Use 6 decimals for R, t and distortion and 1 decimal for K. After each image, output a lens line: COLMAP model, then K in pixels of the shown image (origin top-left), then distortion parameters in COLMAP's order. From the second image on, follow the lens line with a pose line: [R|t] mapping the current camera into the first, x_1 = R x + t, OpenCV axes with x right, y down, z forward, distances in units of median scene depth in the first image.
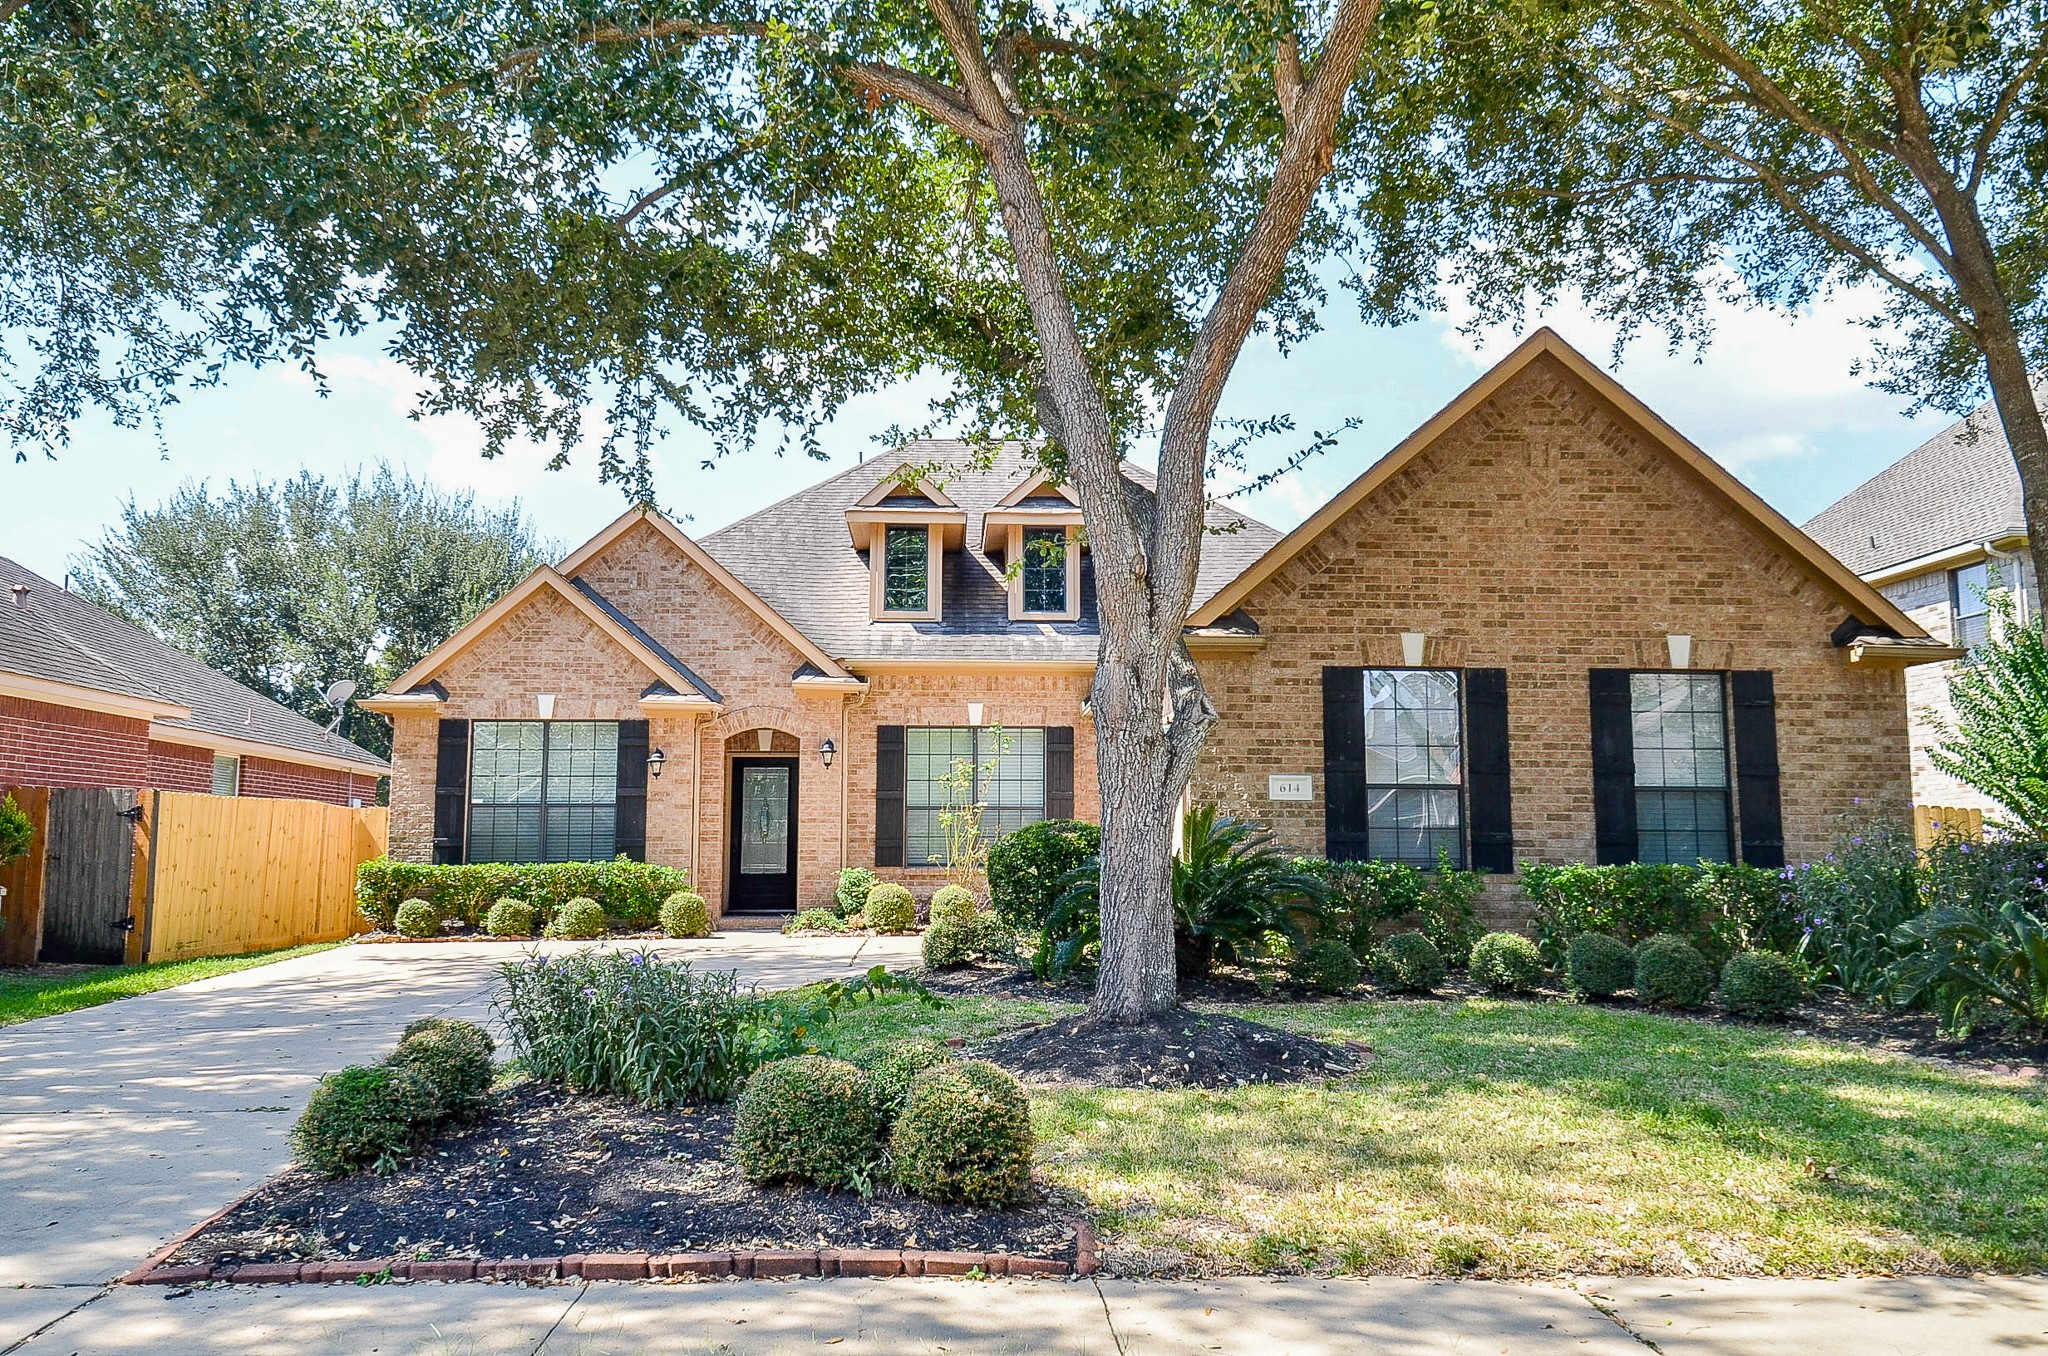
lens RADIAL K [[1693.6, 0, 1026.6], [0, 1693.6, 658.6], [0, 0, 1]] dist [0.038859, 0.004281]
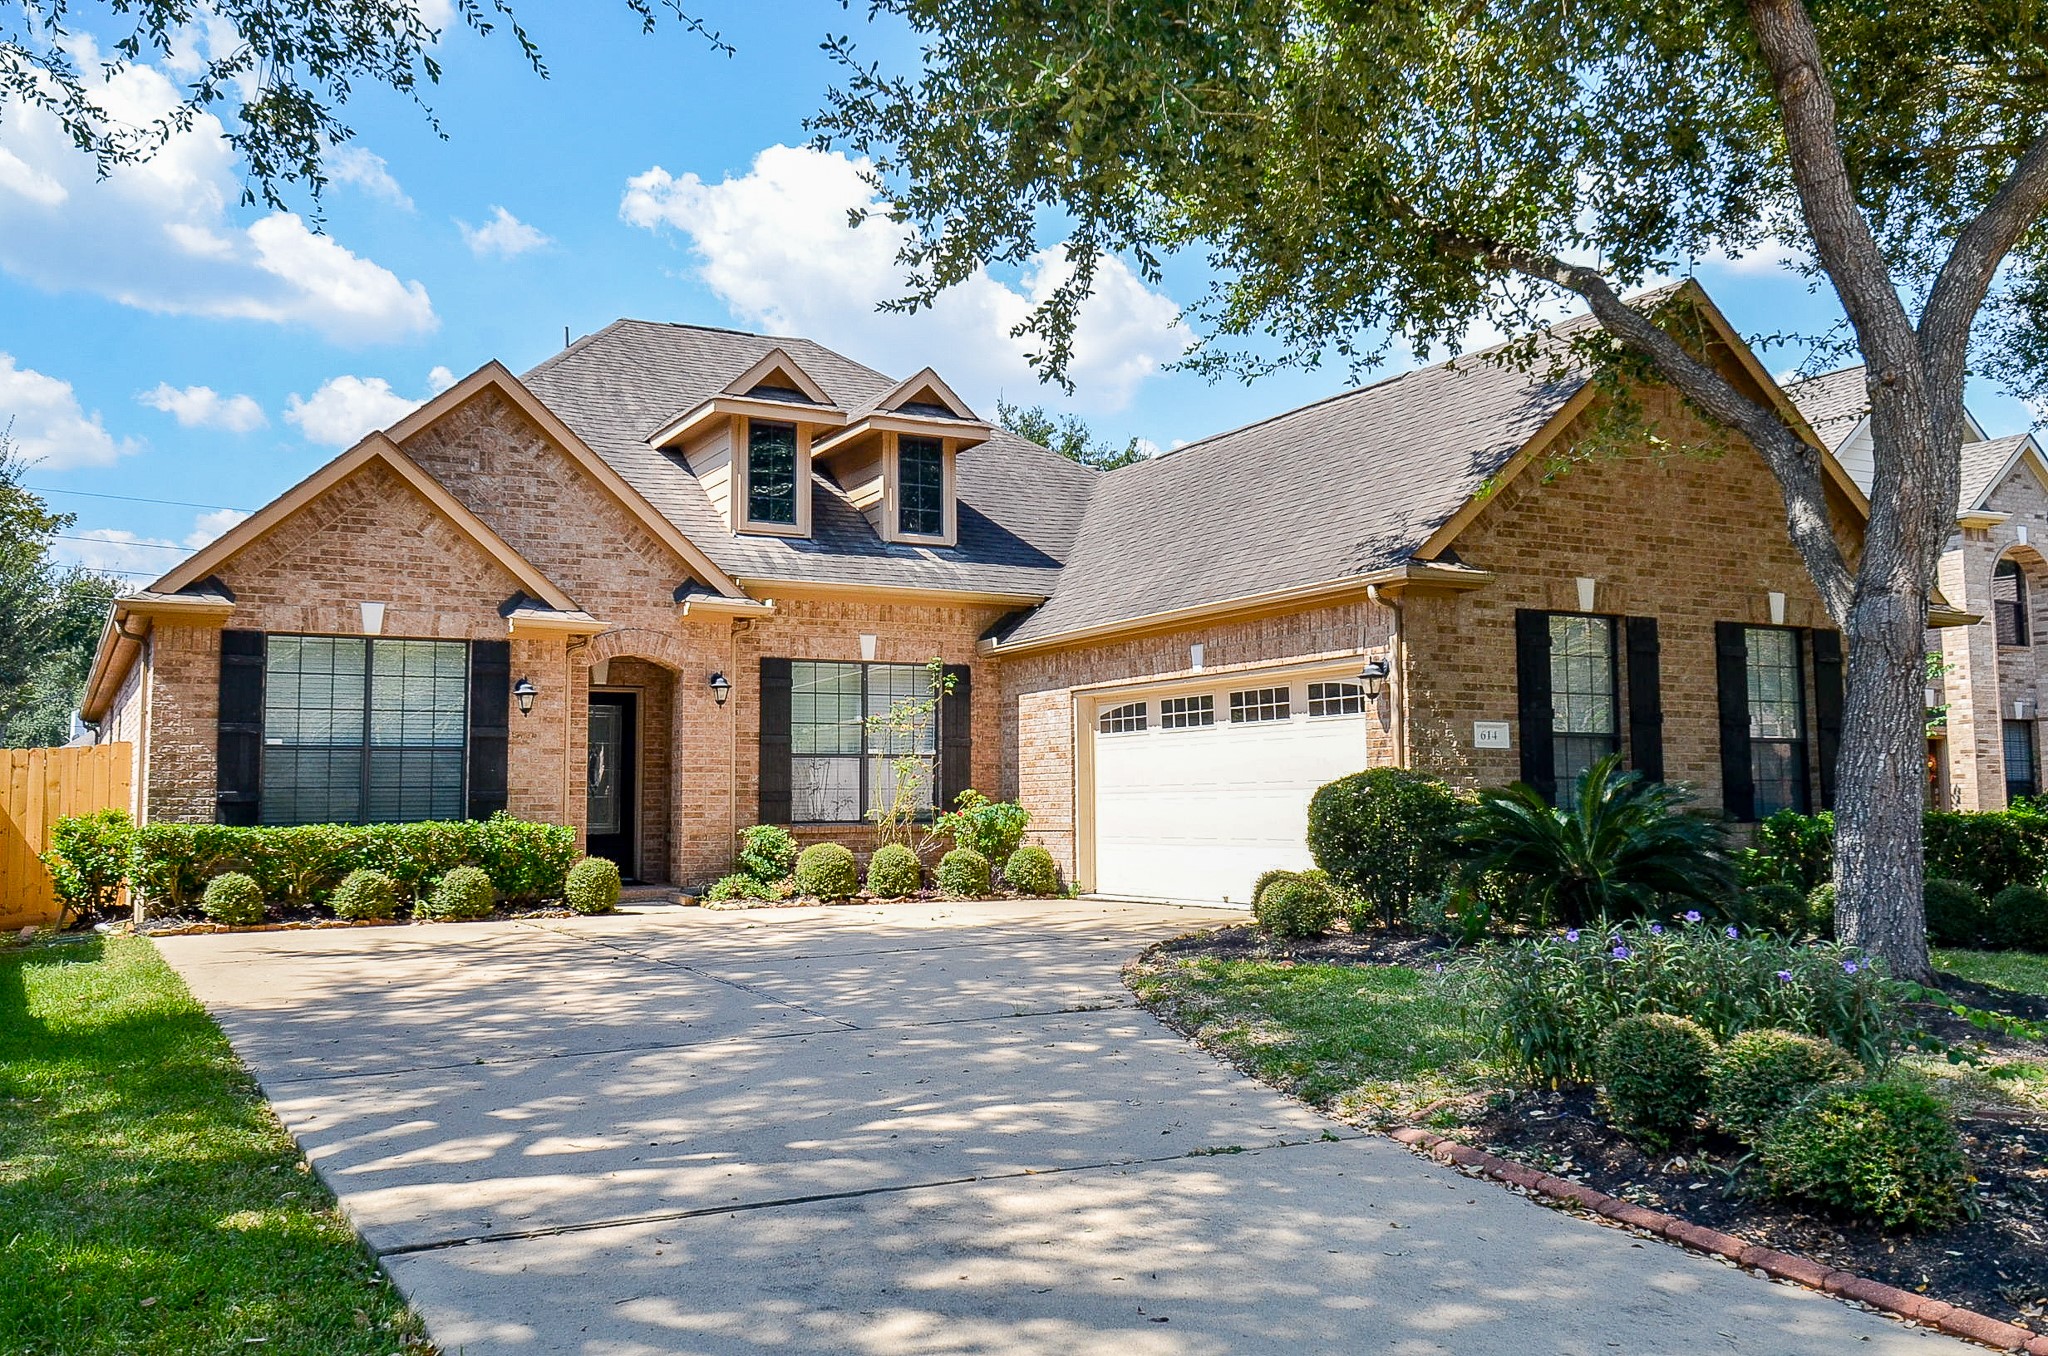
lens RADIAL K [[1773.2, 0, 1022.0], [0, 1773.2, 667.2], [0, 0, 1]] dist [0.030145, 0.032550]
pose [[0.903718, 0.028025, 0.427210, -0.362490], [-0.042669, 0.998783, 0.024740, 0.017854], [-0.425997, -0.040587, 0.903814, 0.154498]]
